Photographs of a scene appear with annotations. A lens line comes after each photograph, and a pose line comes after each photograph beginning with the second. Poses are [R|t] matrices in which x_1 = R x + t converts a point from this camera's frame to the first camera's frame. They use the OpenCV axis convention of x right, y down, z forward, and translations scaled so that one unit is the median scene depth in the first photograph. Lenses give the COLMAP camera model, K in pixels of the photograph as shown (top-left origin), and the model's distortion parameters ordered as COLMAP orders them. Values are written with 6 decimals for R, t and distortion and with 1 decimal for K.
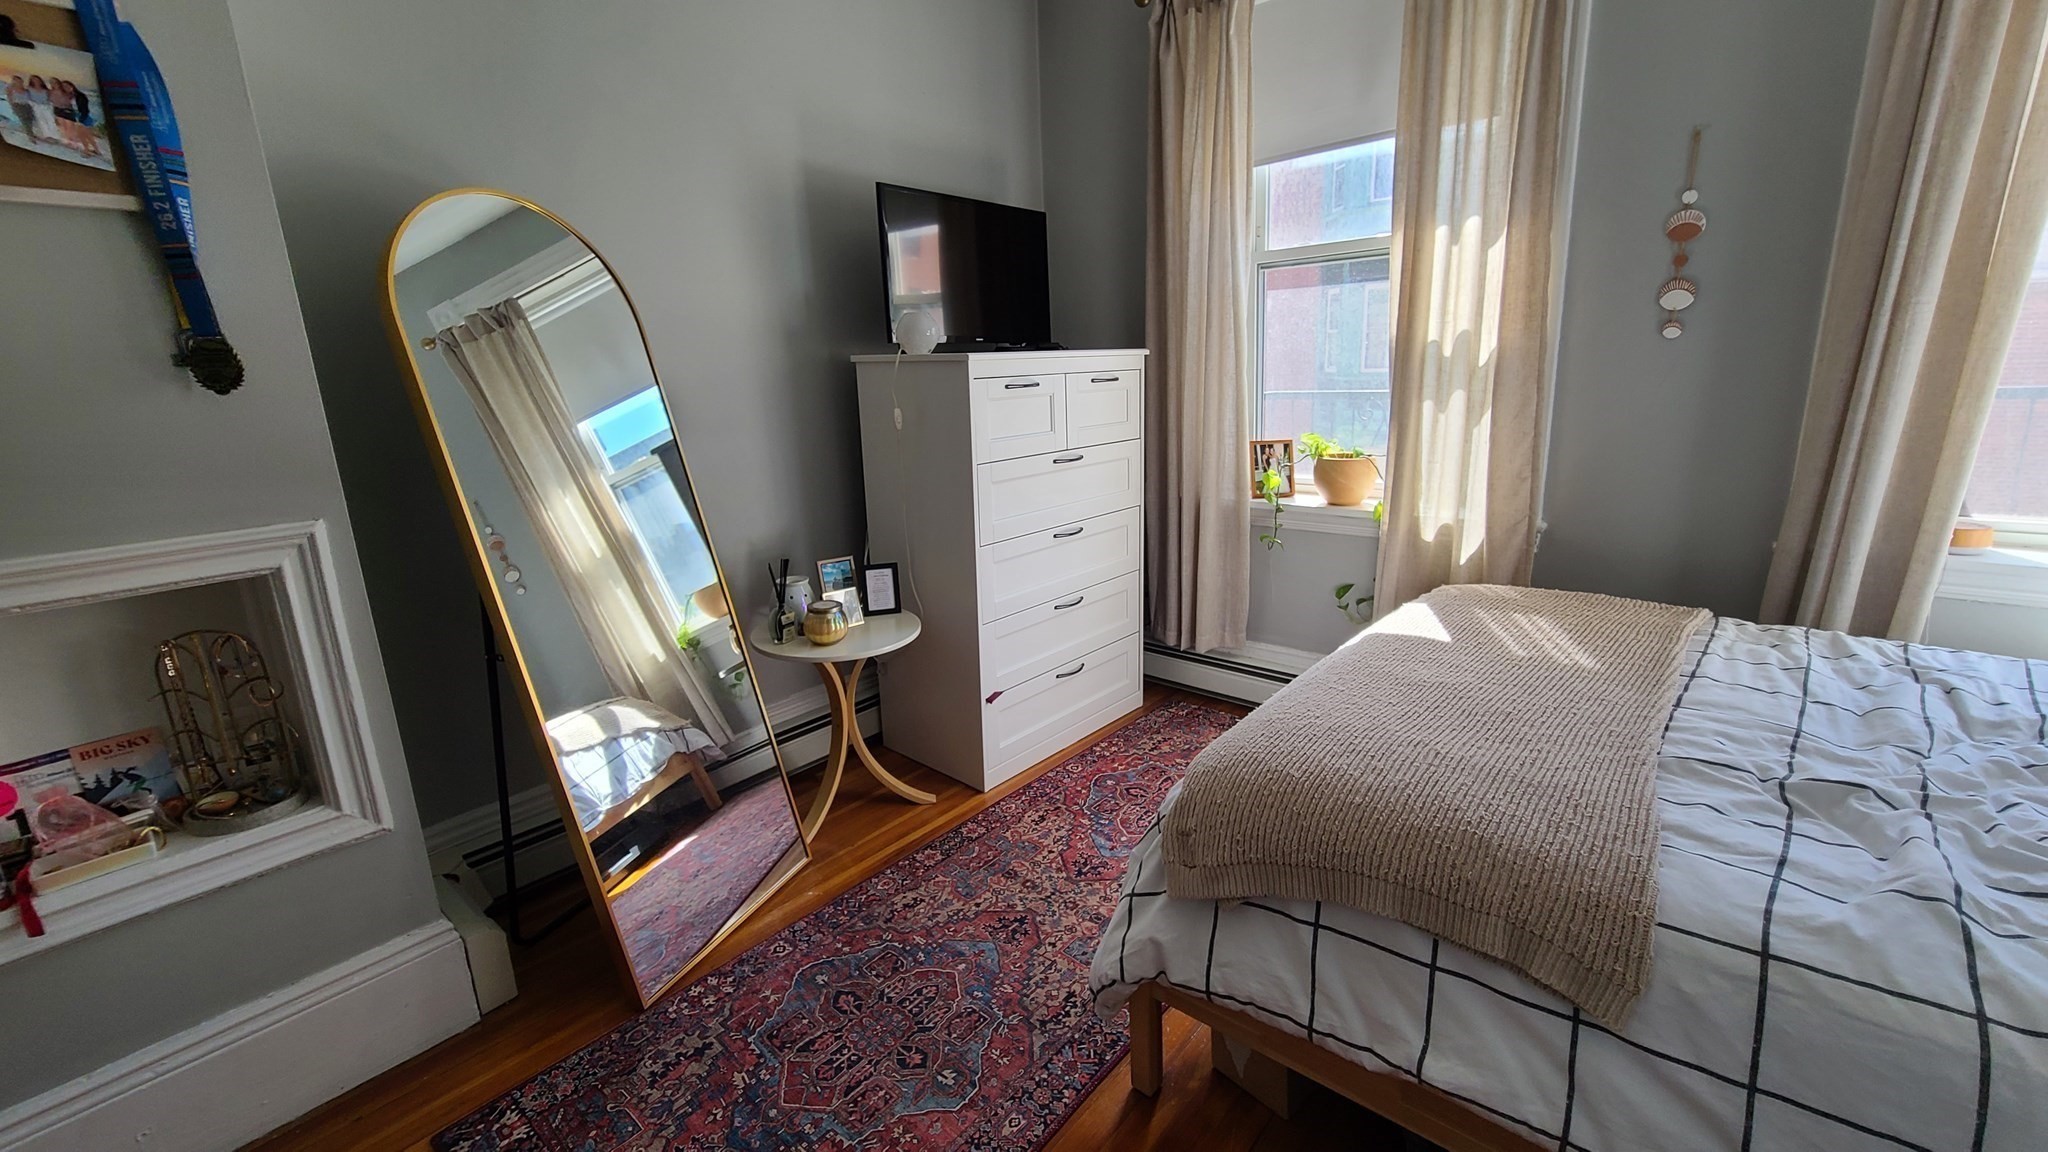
lens RADIAL K [[819.7, 0, 1046.0], [0, 819.7, 562.8], [0, 0, 1]] dist [-0.000137, 0.000019]
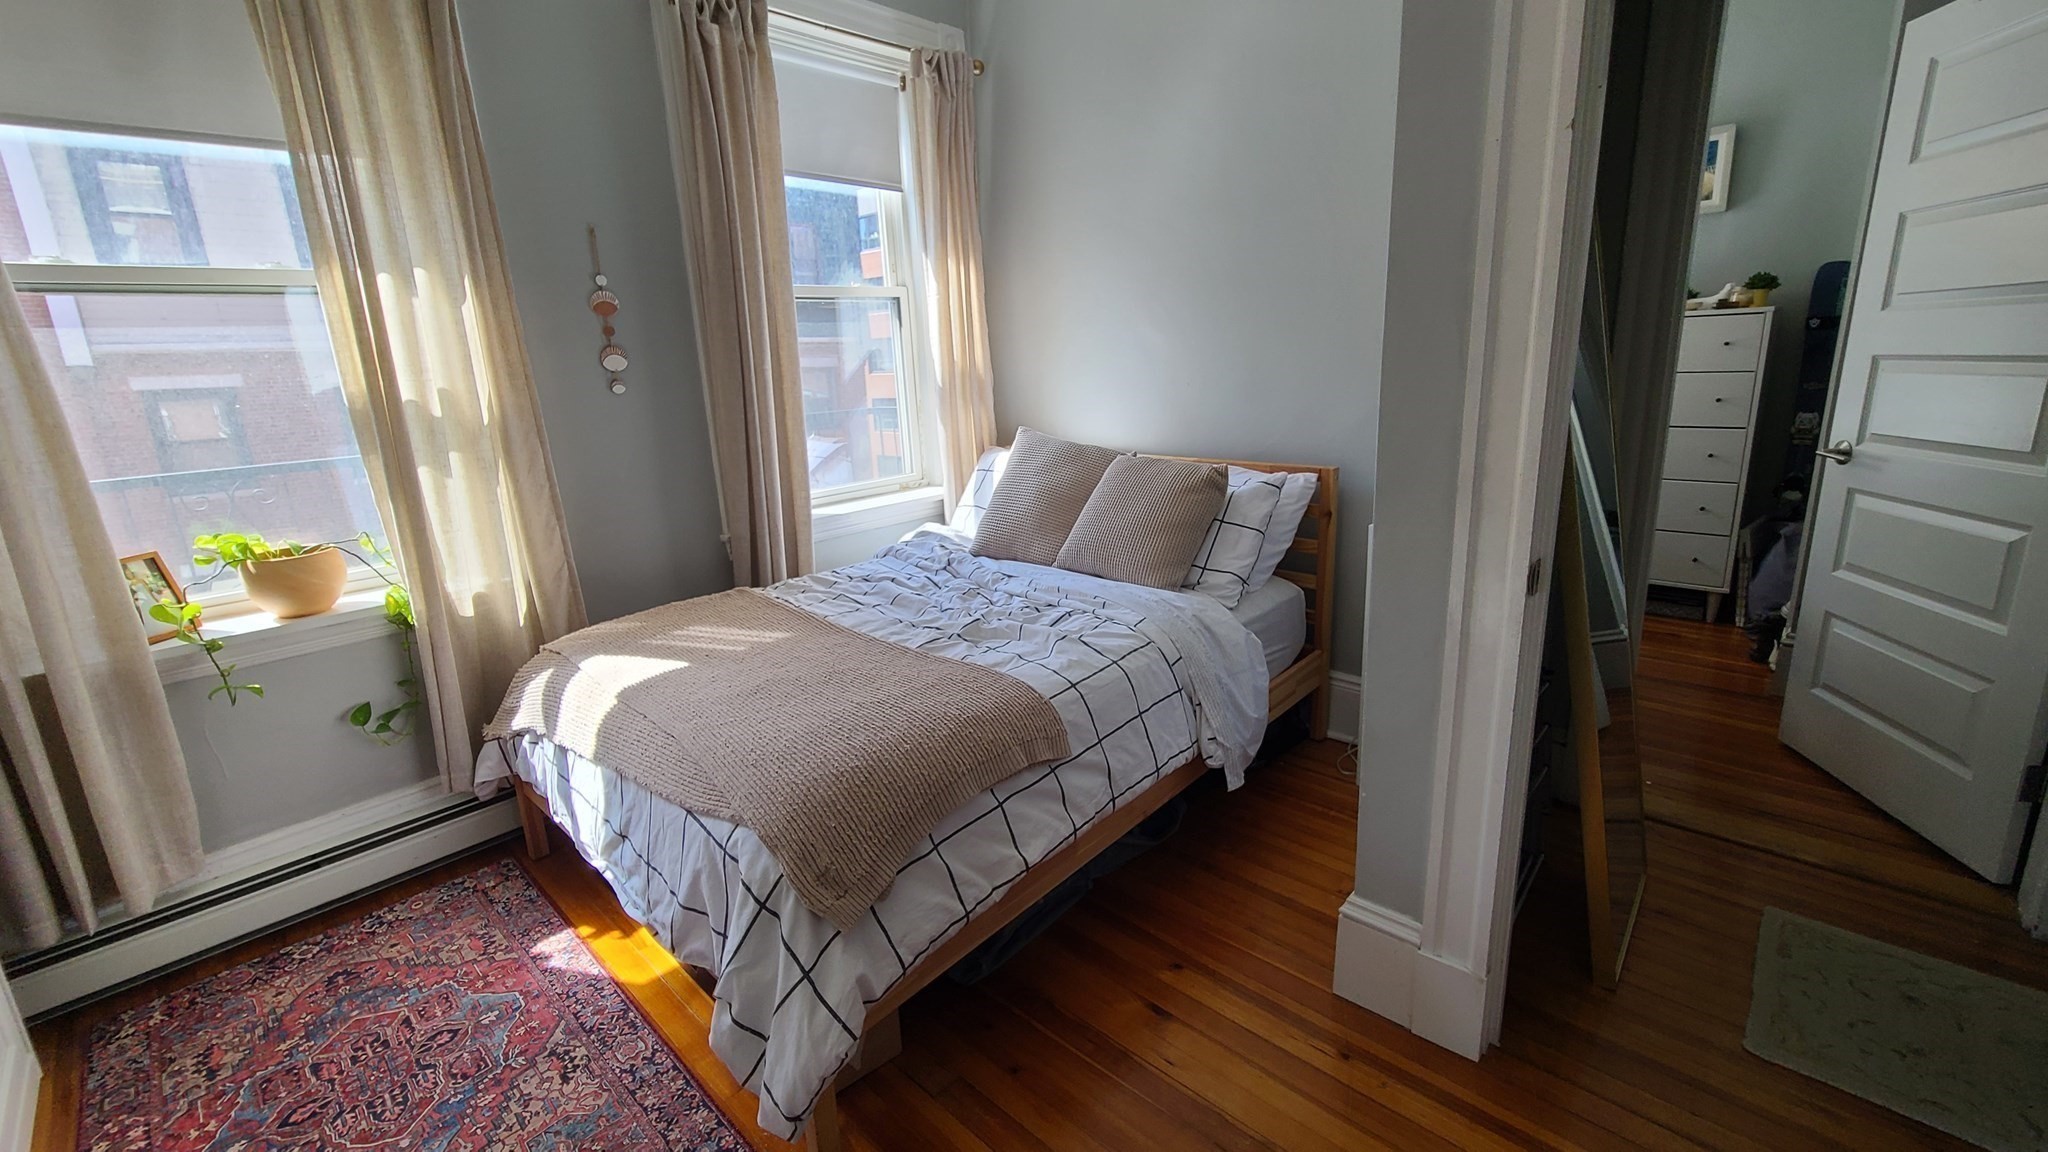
lens RADIAL K [[819.7, 0, 1039.5], [0, 819.7, 566.2], [0, 0, 1]] dist [-0.000137, 0.000019]
pose [[0.050559, -0.214889, 0.975329, -0.464459], [0.276775, 0.941343, 0.193054, -0.096841], [-0.959604, 0.260186, 0.107069, 0.342547]]
